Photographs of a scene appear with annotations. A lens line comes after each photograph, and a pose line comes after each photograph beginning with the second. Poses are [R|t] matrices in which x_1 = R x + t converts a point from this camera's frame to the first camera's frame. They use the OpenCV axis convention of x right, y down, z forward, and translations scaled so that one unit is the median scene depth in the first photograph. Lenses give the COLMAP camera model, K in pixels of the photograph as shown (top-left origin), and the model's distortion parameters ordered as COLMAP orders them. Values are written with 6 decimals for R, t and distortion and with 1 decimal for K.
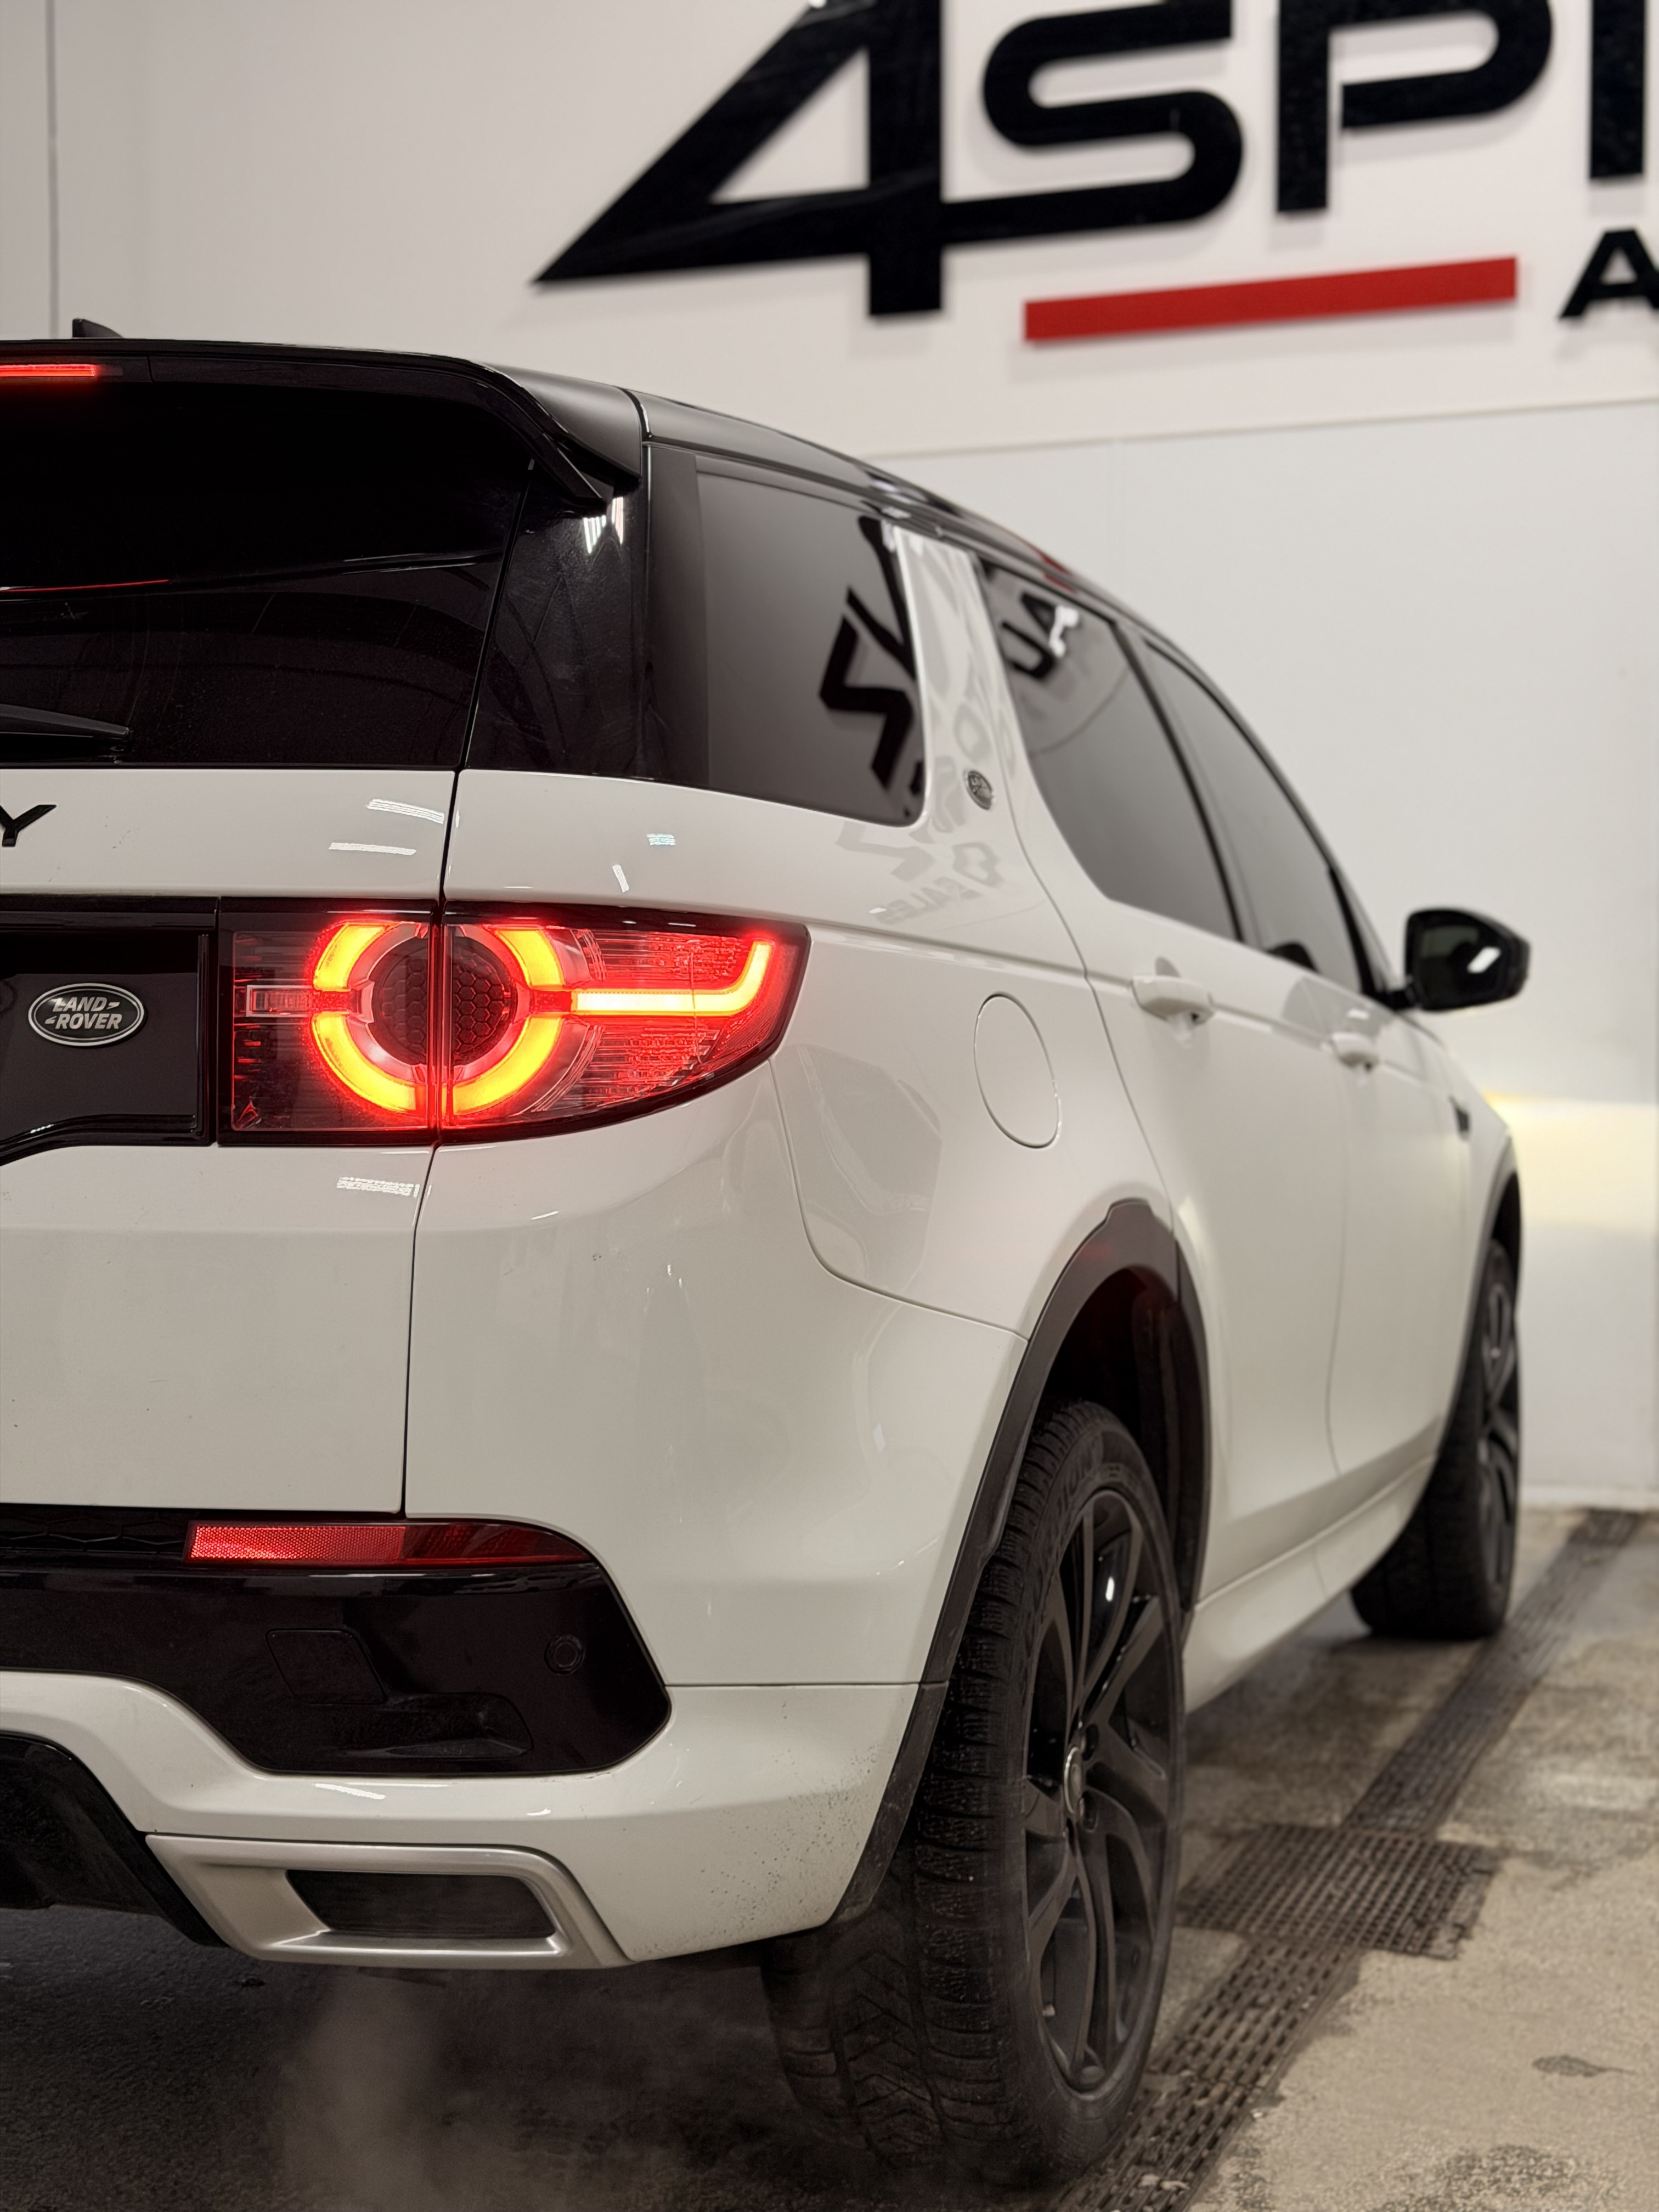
lens RADIAL K [[3118.1, 0, 836.0], [0, 3118.1, 1106.0], [0, 0, 1]] dist [0.130882, 0.000000]
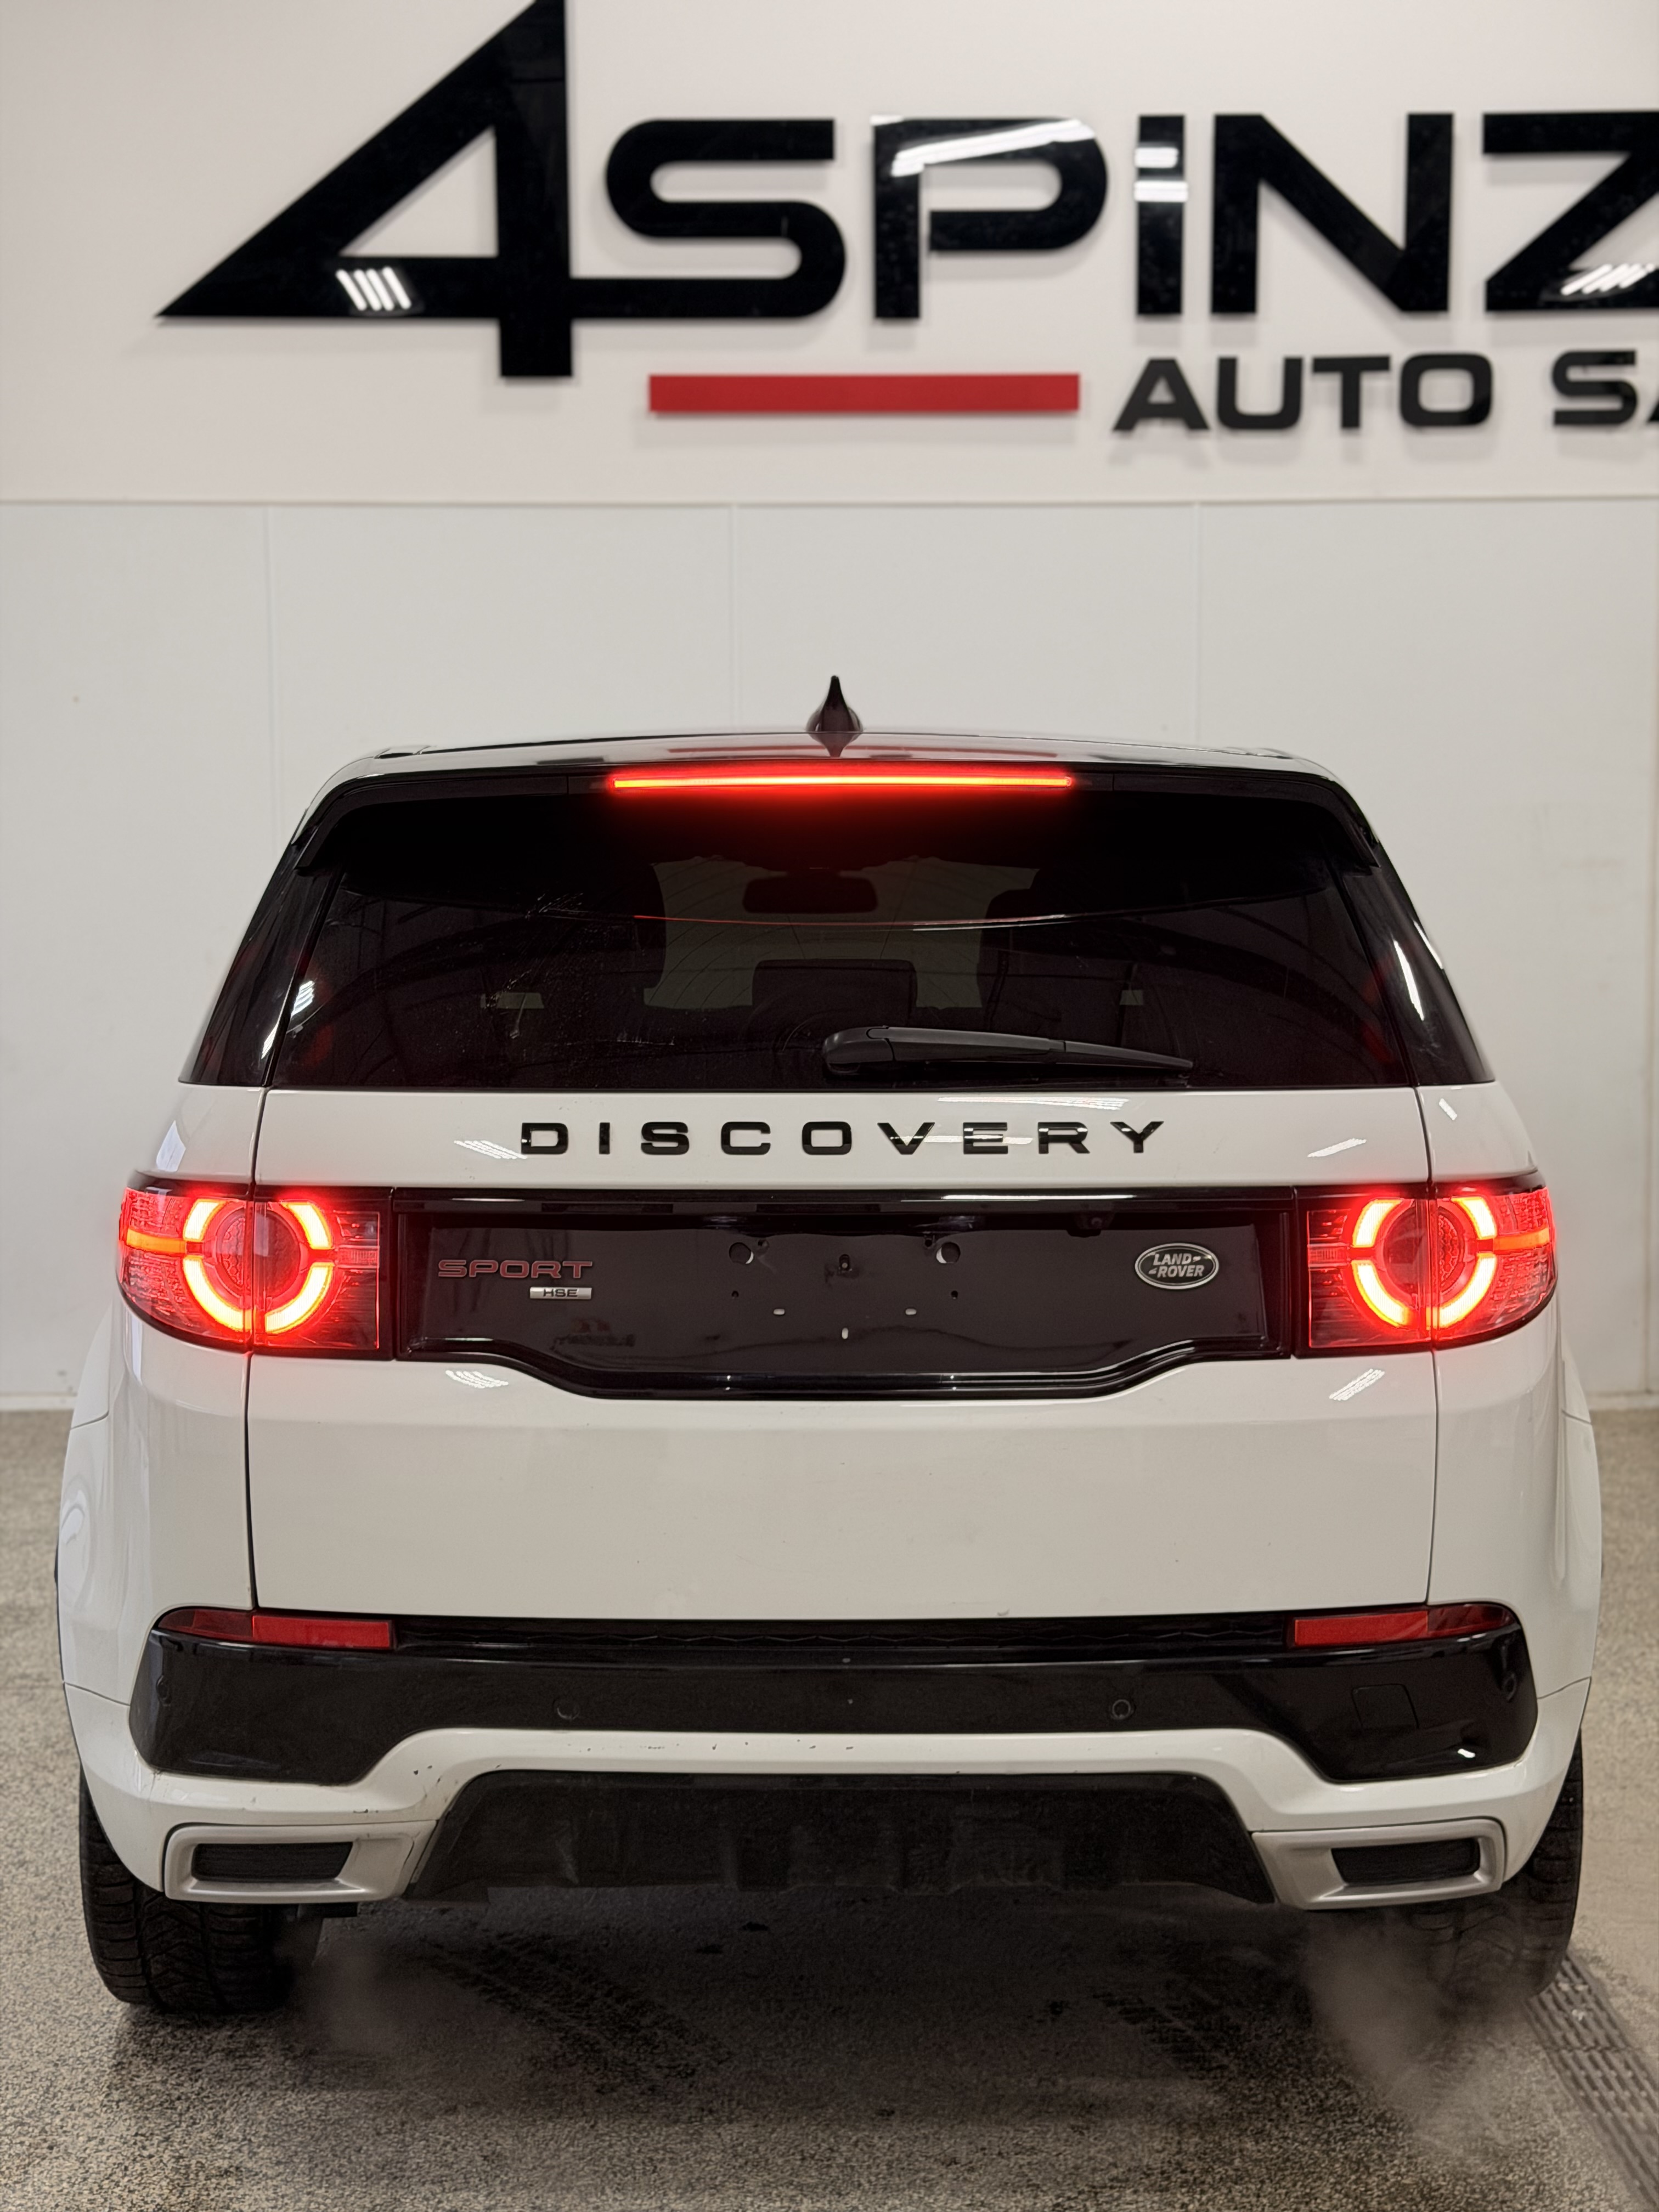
lens RADIAL K [[3118.1, 0, 847.9], [0, 3118.1, 1123.1], [0, 0, 1]] dist [0.130882, 0.000000]
pose [[0.937949, -0.031396, 0.345350, -0.282408], [0.011937, 0.998226, 0.058330, -0.058134], [-0.346568, -0.050588, 0.936660, -0.087472]]
